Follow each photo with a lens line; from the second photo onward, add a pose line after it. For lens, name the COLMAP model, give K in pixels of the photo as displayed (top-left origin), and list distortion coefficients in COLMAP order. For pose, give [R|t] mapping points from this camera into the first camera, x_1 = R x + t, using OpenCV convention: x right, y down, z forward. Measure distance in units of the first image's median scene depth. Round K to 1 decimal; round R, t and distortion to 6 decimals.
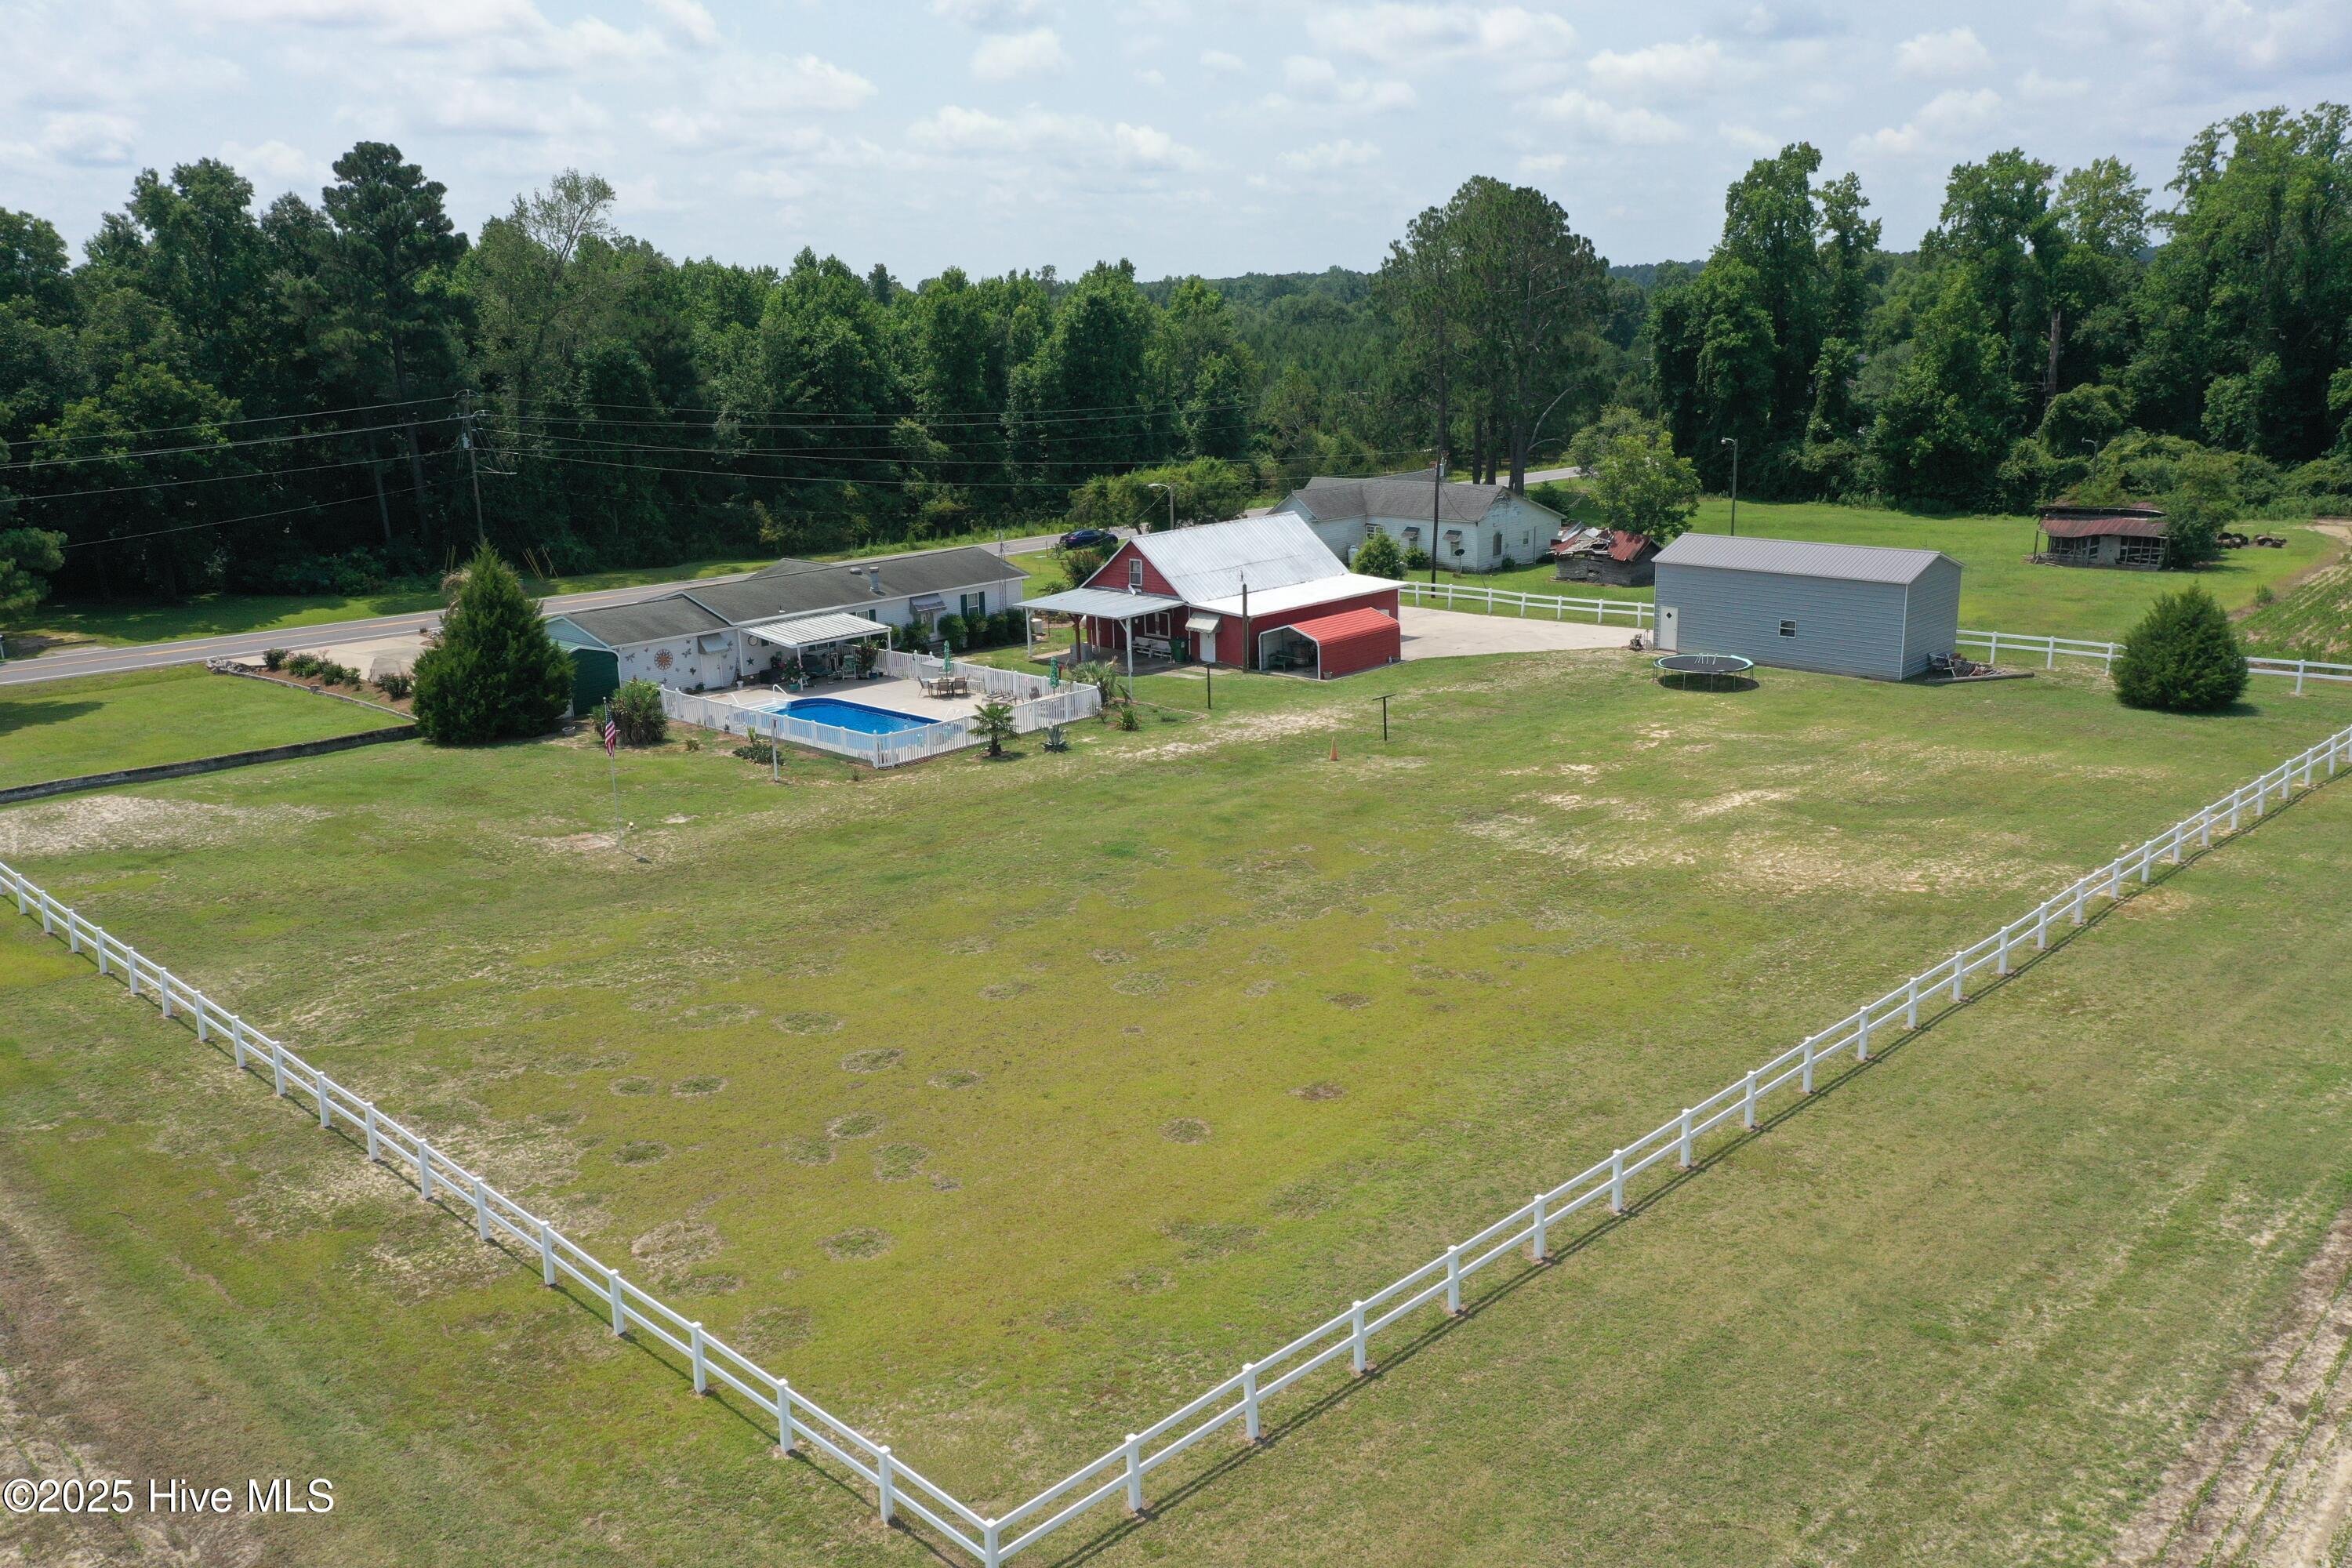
lens RADIAL K [[1864.6, 0, 1170.1], [0, 1864.6, 778.9], [0, 0, 1]] dist [0.024445, -0.008416]
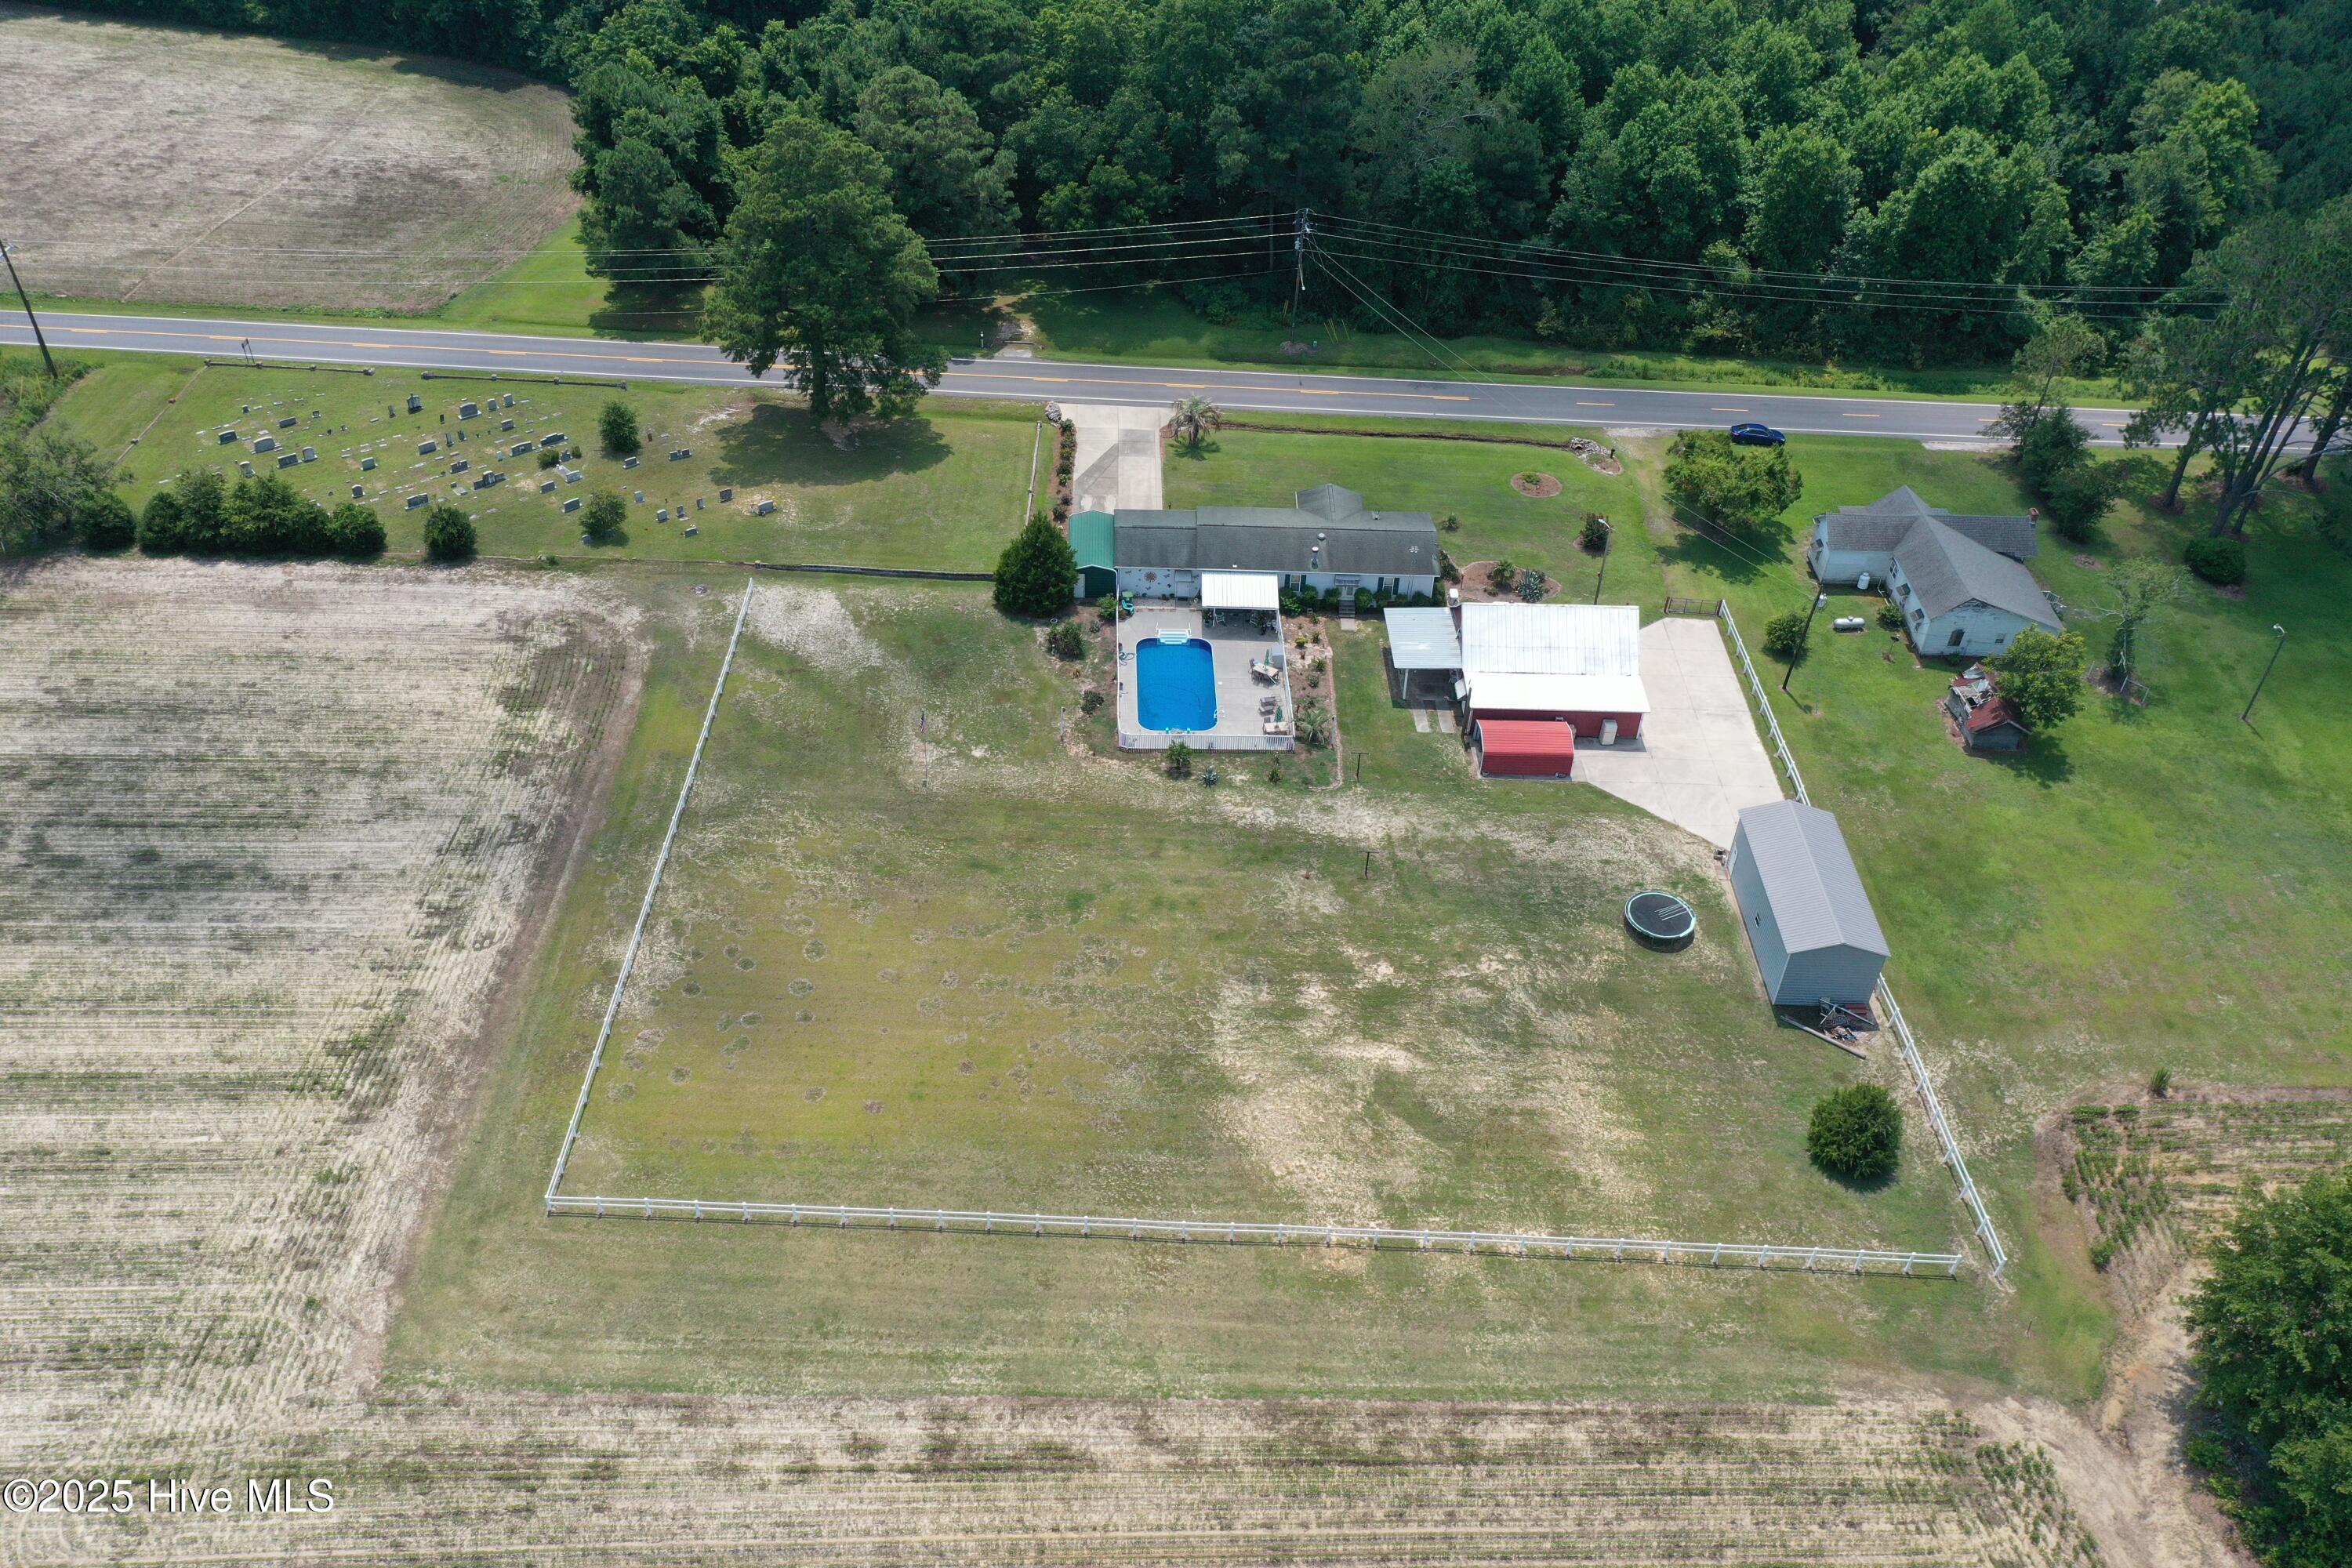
lens RADIAL K [[1864.6, 0, 1165.6], [0, 1864.6, 767.1], [0, 0, 1]] dist [0.024445, -0.008416]
pose [[0.697795, 0.488125, -0.524230, 0.637102], [-0.228709, 0.845380, 0.482726, -0.669765], [0.678804, -0.216948, 0.701540, -0.173169]]
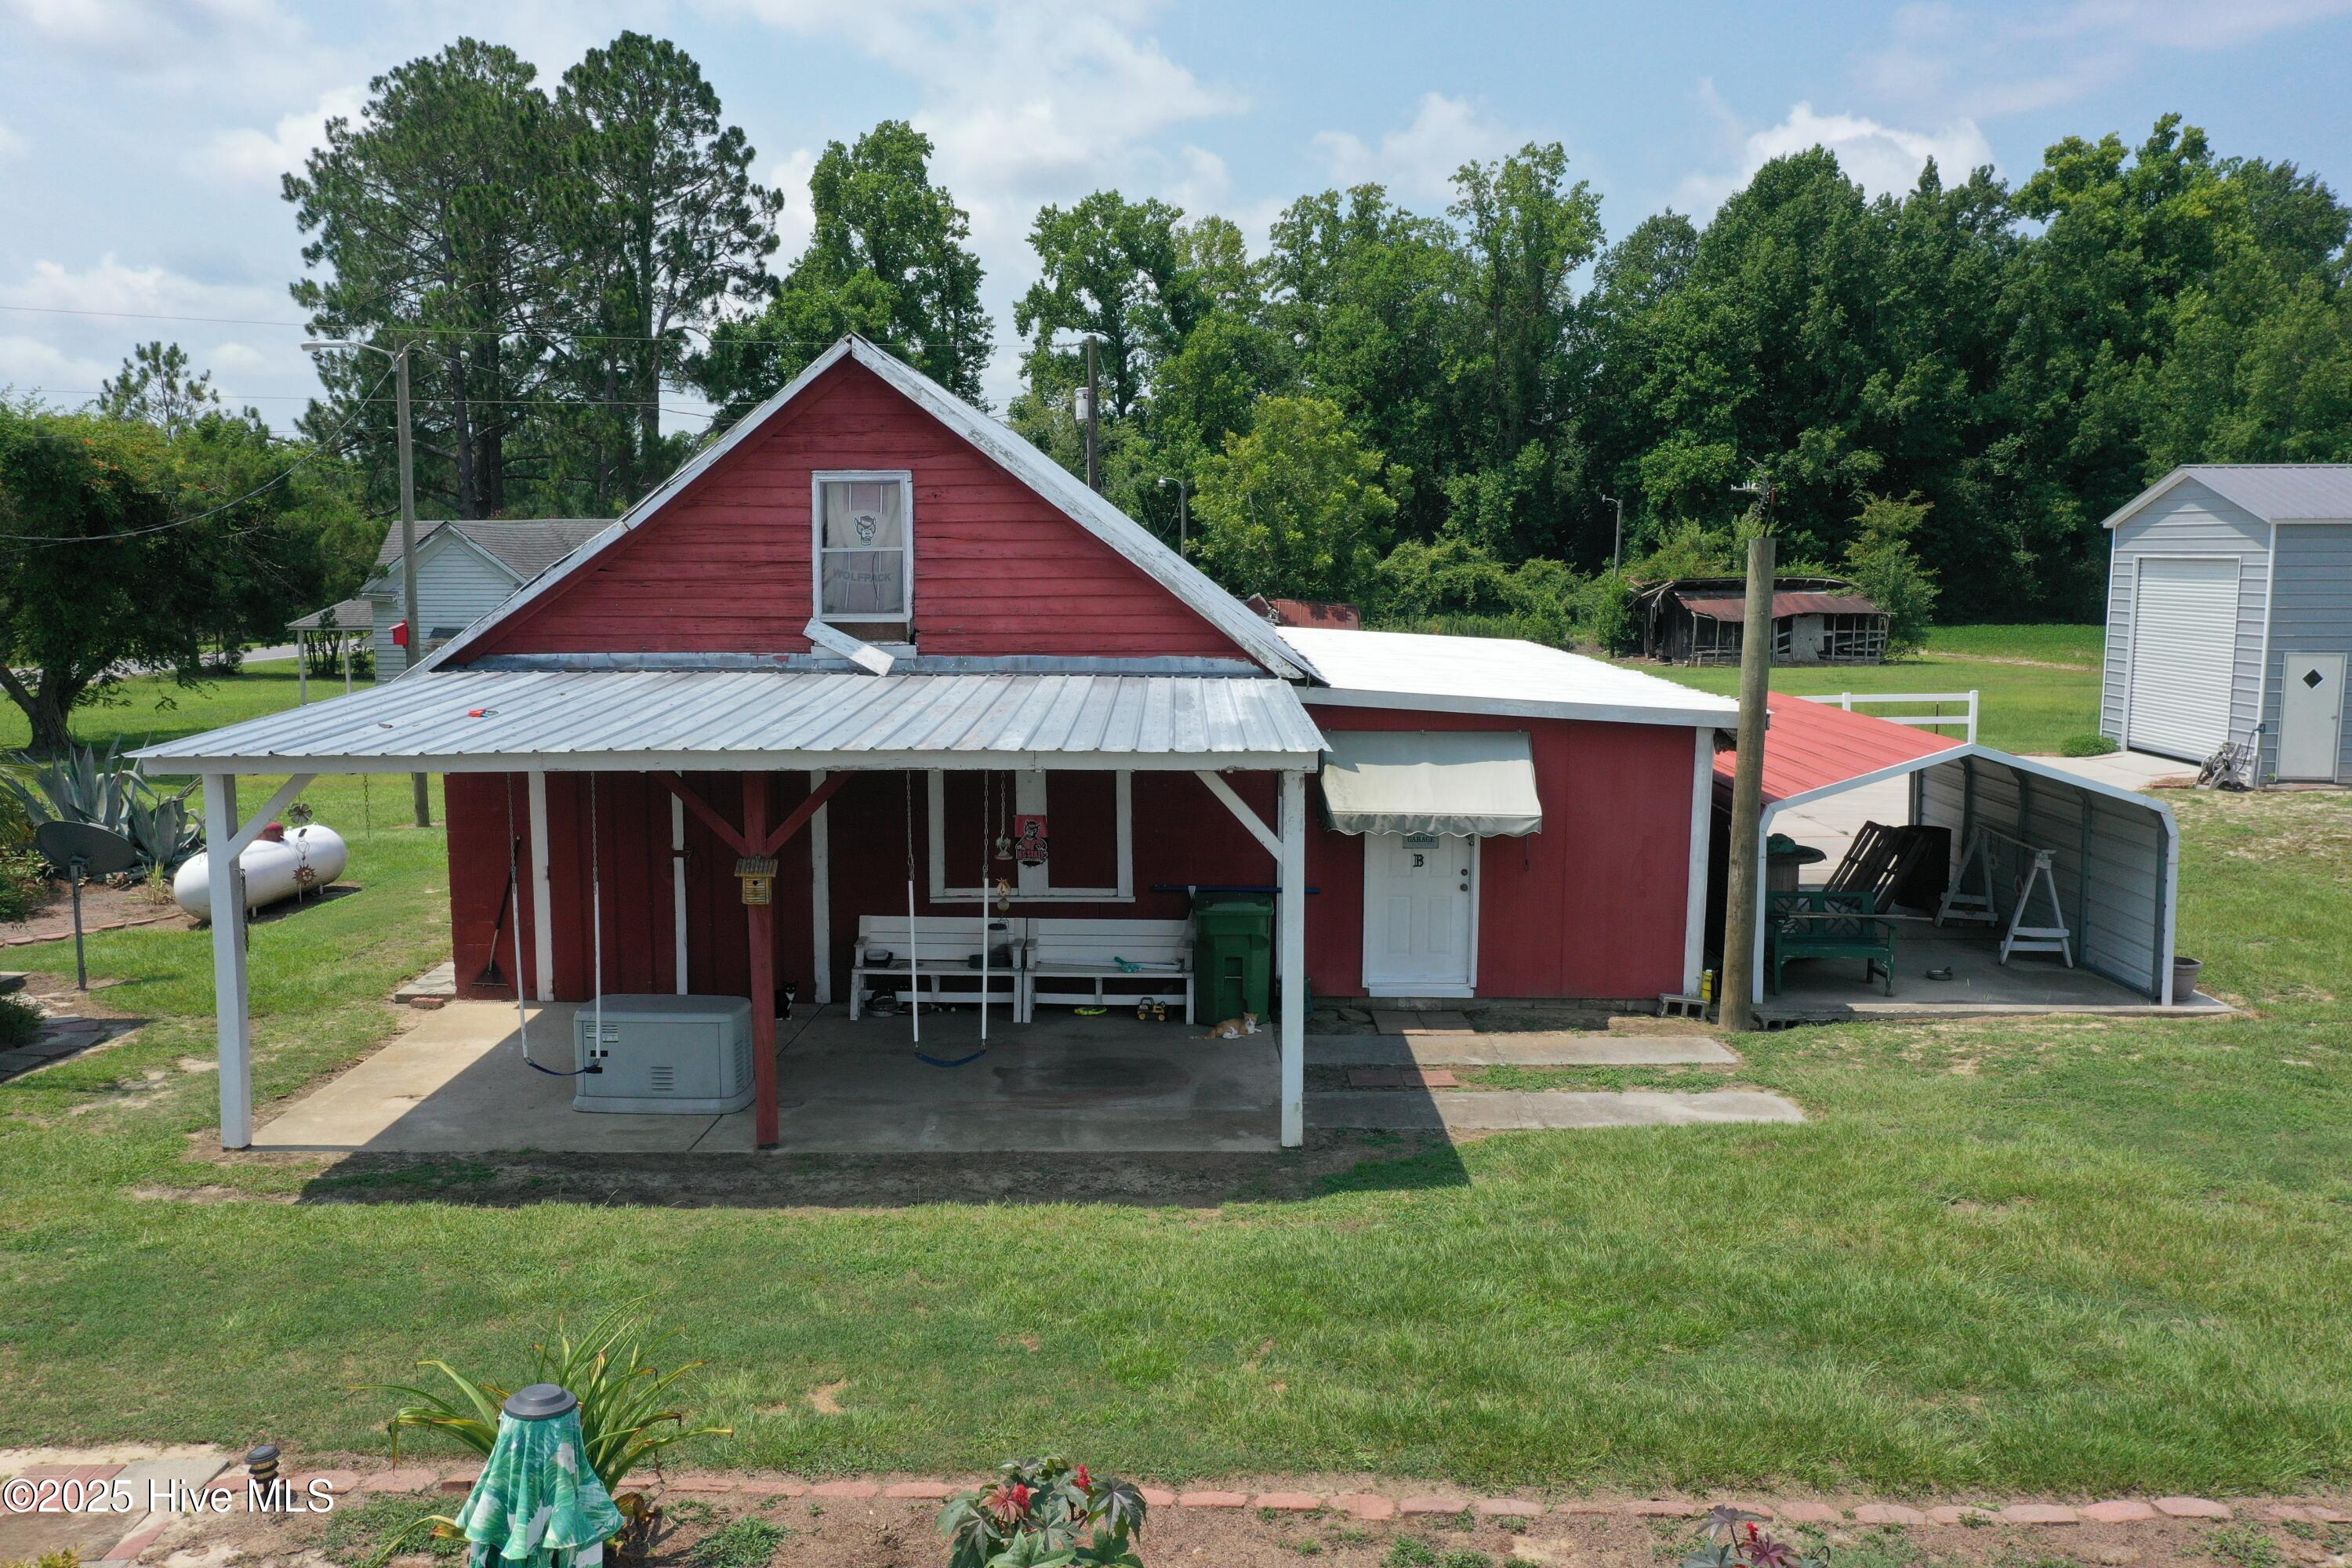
lens RADIAL K [[1864.6, 0, 1178.9], [0, 1864.6, 781.9], [0, 0, 1]] dist [0.024445, -0.008416]
pose [[0.721281, -0.057559, 0.690247, -0.122228], [0.151184, 0.985596, -0.075793, -0.073521], [-0.675941, 0.159023, 0.719594, 0.883509]]
